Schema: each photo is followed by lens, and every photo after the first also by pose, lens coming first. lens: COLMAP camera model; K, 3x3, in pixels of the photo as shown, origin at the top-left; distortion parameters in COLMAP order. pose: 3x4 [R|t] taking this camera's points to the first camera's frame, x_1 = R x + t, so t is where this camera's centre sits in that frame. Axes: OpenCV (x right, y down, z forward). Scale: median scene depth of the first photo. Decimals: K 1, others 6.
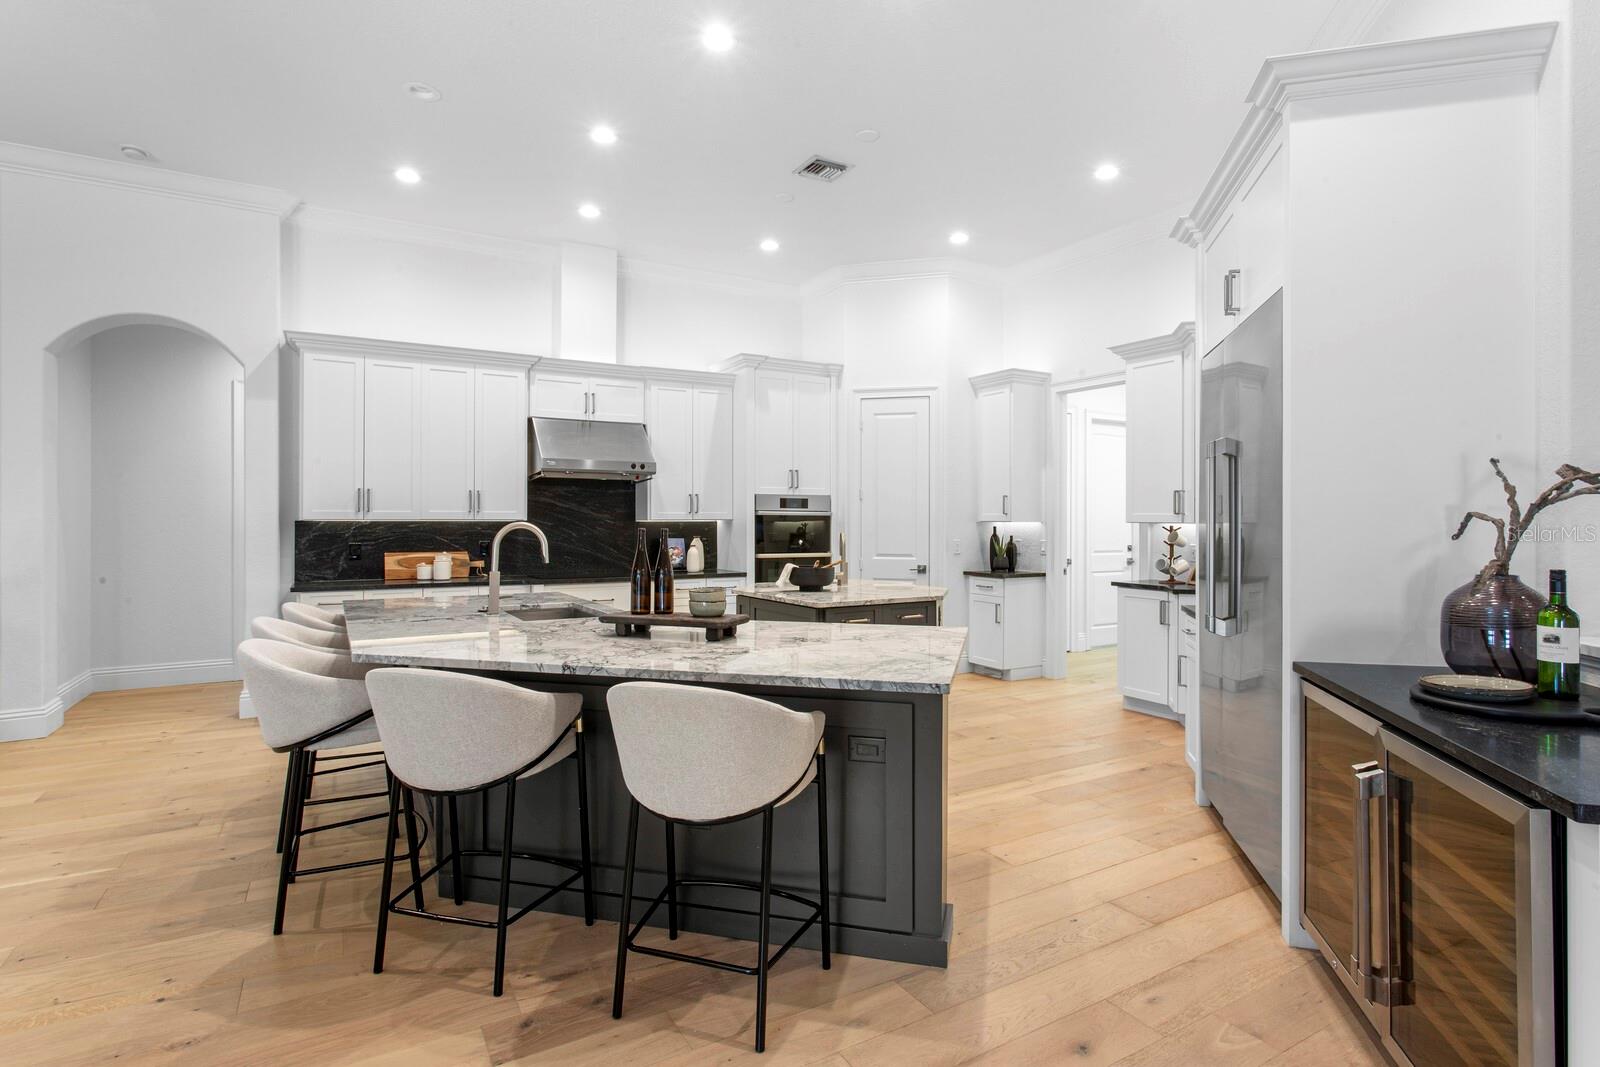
lens RADIAL K [[821.1, 0, 814.1], [0, 821.1, 514.4], [0, 0, 1]] dist [0.001028, 0.003885]
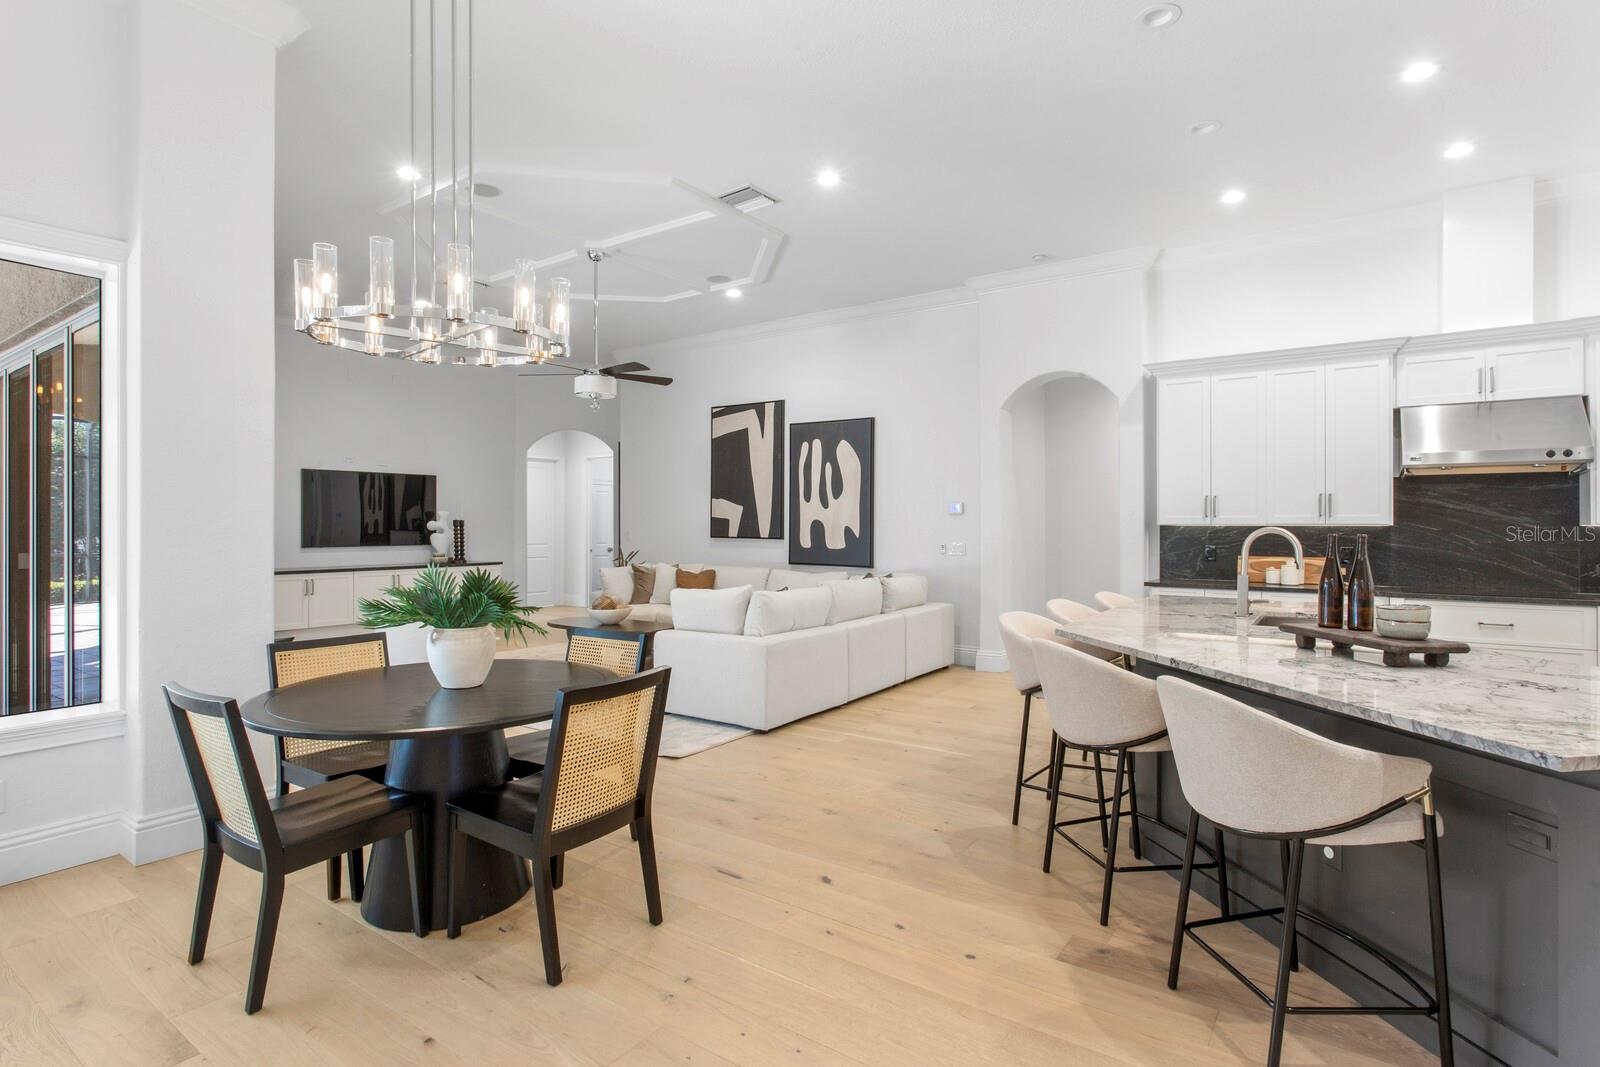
lens RADIAL K [[821.1, 0, 784.3], [0, 821.1, 524.0], [0, 0, 1]] dist [0.001028, 0.003885]
pose [[0.408353, -0.001768, -0.912822, 0.197189], [0.007669, 0.999969, 0.001494, -0.000026], [0.912792, -0.007611, 0.408354, 0.037669]]
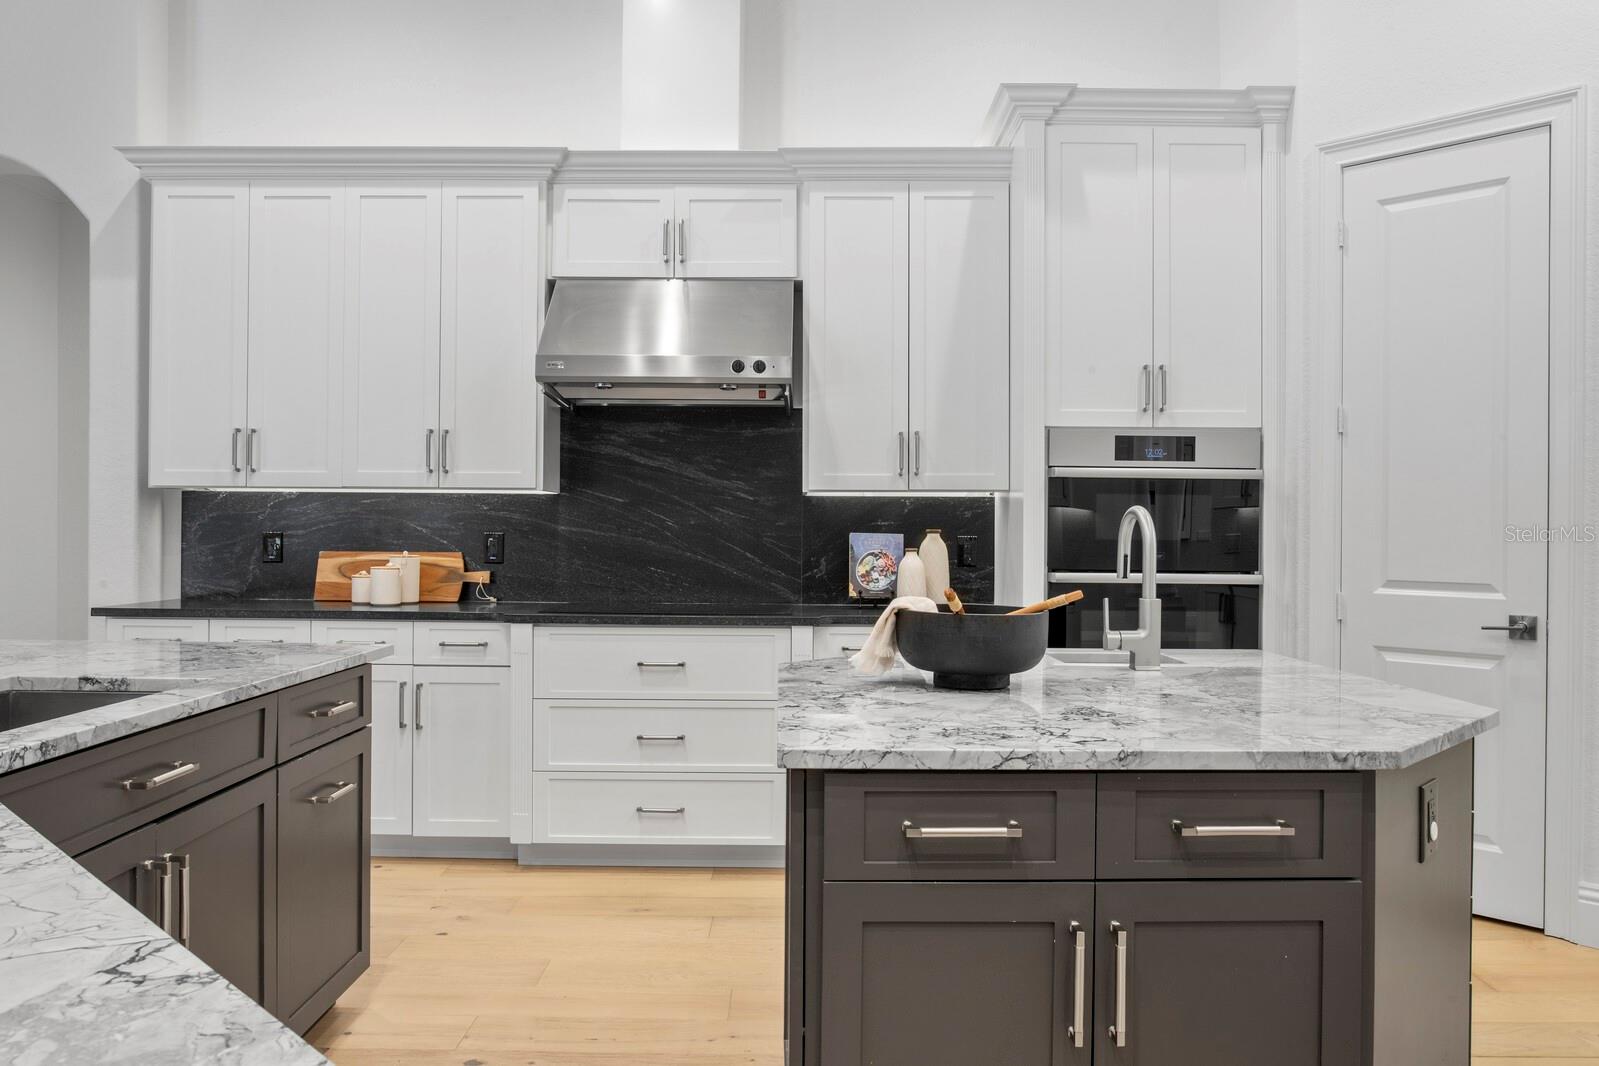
lens RADIAL K [[1196.1, 0, 804.5], [0, 1196.1, 525.6], [0, 0, 1]] dist [-0.030751, 0.012909]
pose [[0.855319, 0.003225, -0.518091, 0.153133], [-0.001501, 0.999992, 0.003748, 0.025956], [0.518099, -0.002428, 0.855317, 0.484481]]
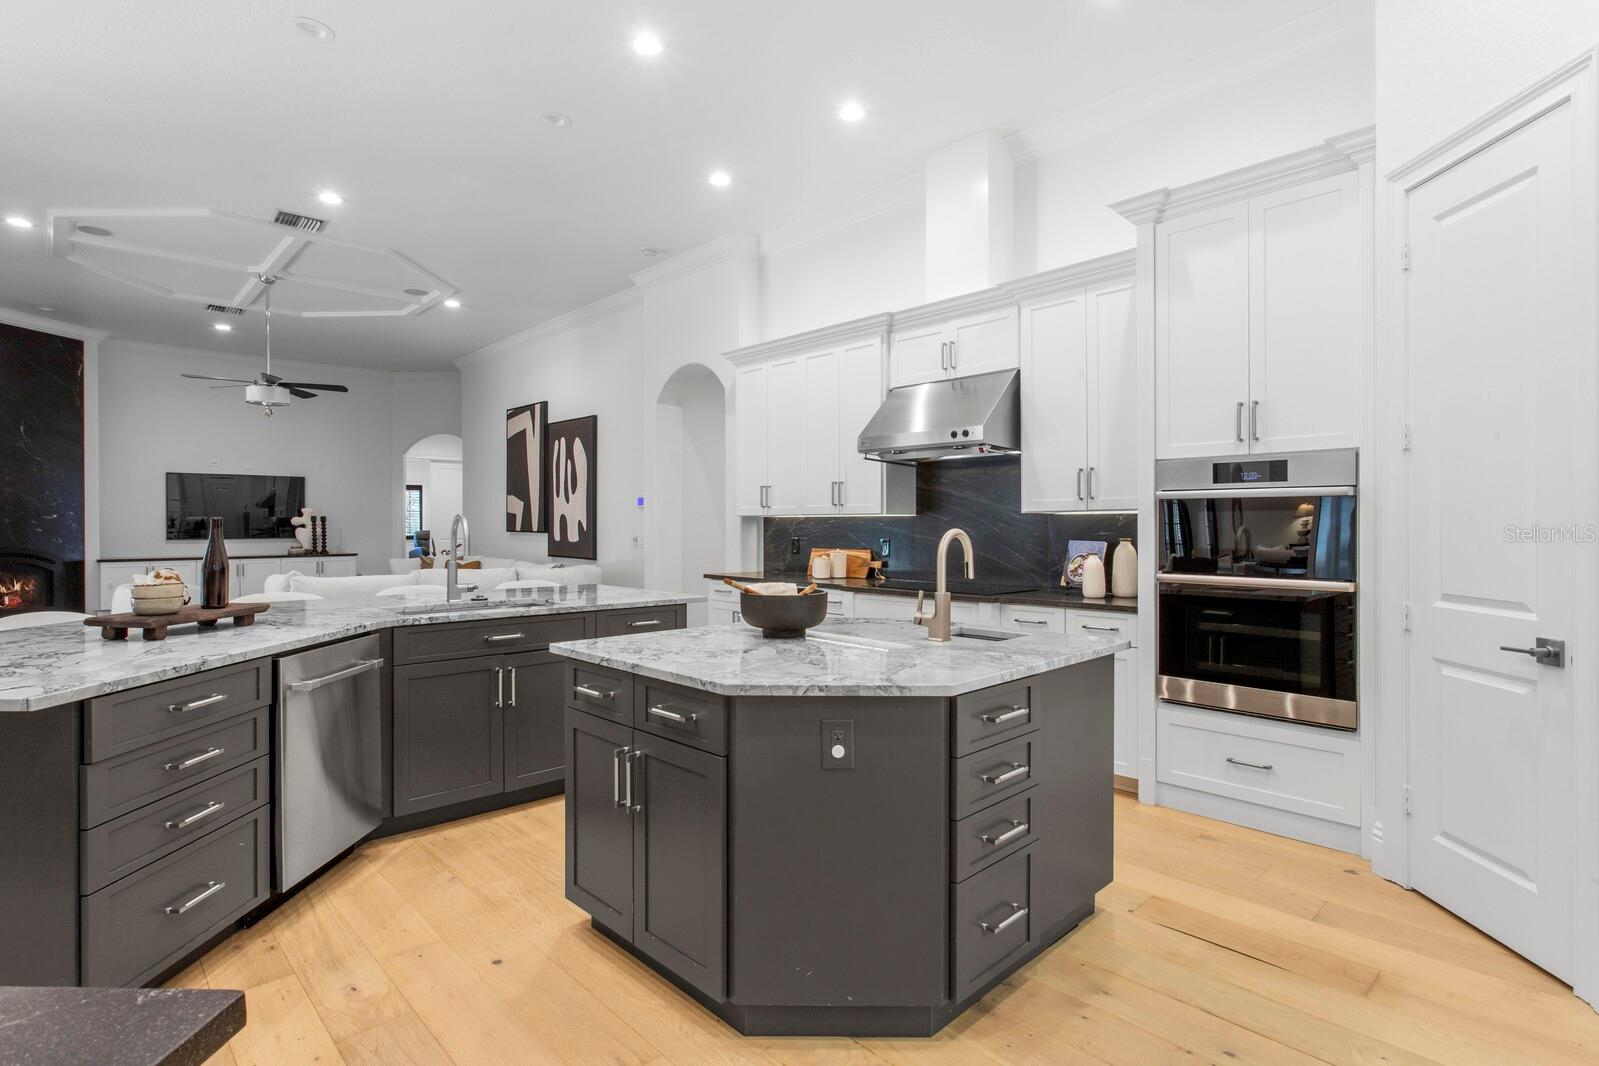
lens RADIAL K [[820.6, 0, 792.1], [0, 820.6, 524.3], [0, 0, 1]] dist [0.001028, 0.003885]
pose [[0.200561, -0.001921, -0.979679, 0.452795], [0.009220, 0.999957, -0.000073, 0.016656], [0.979638, -0.009018, 0.200570, 0.756659]]
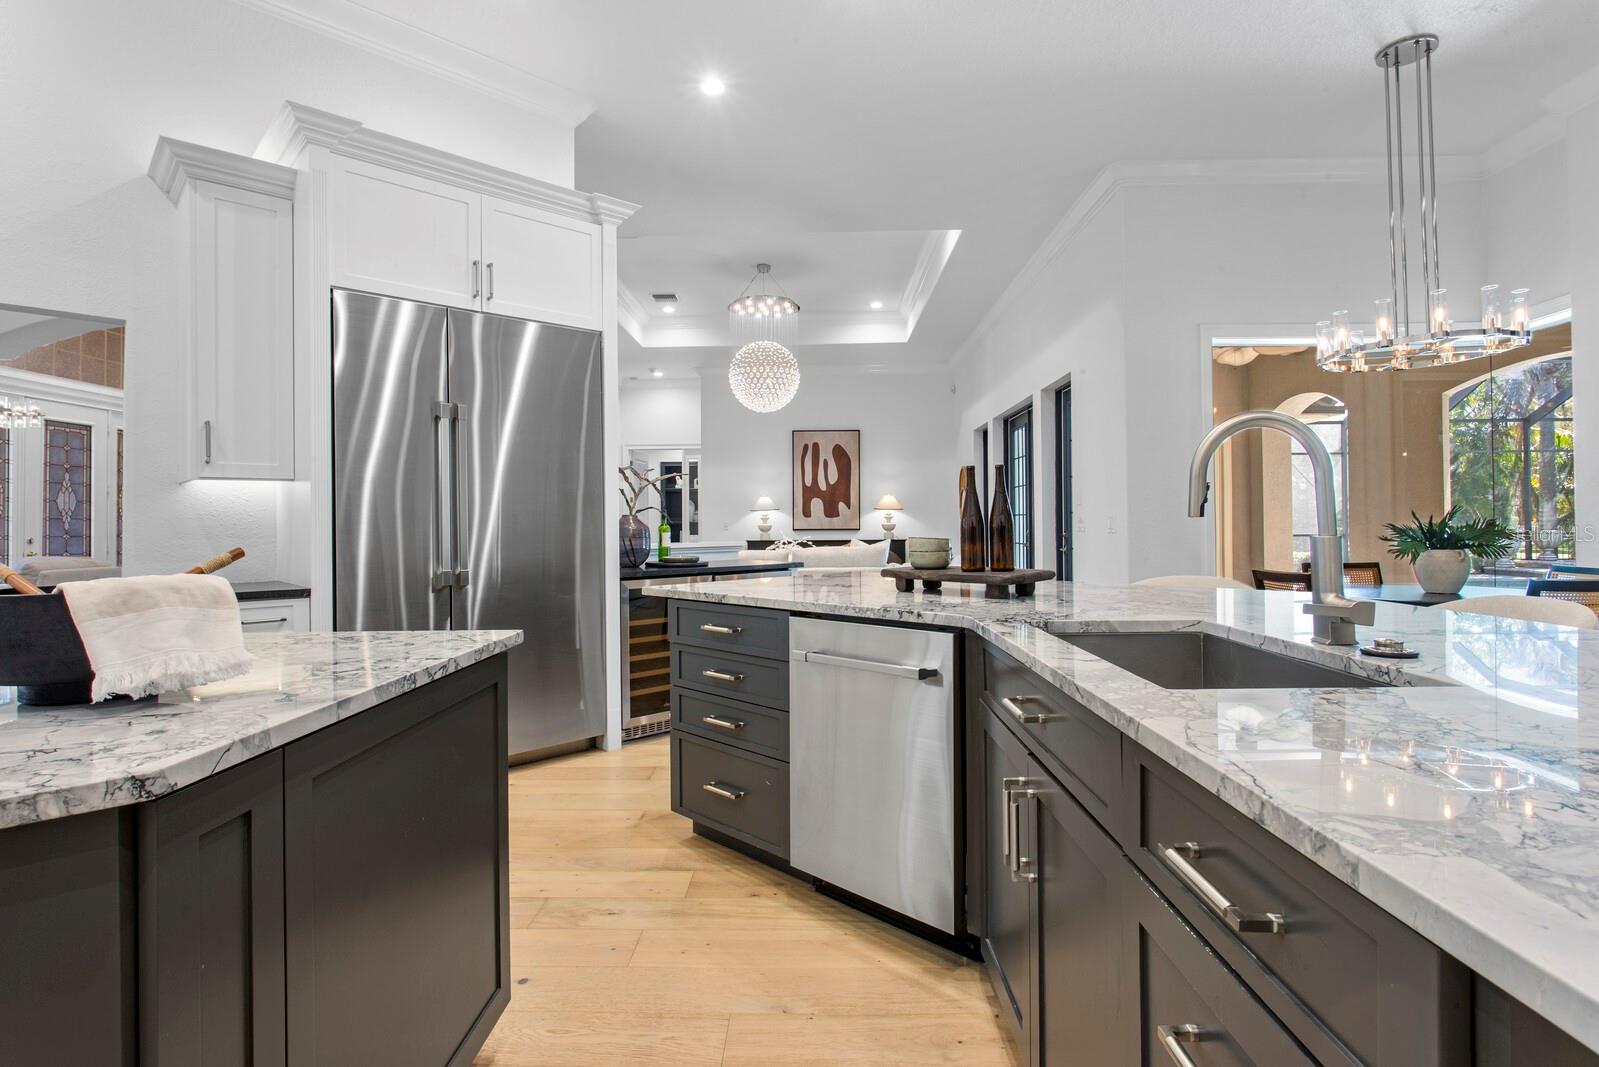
lens RADIAL K [[820.6, 0, 818.7], [0, 820.6, 511.1], [0, 0, 1]] dist [0.001028, 0.003885]
pose [[-0.841675, 0.015954, 0.539749, -0.303497], [0.003468, 0.999703, -0.024141, 0.043604], [-0.539973, -0.018447, -0.841480, 0.928126]]
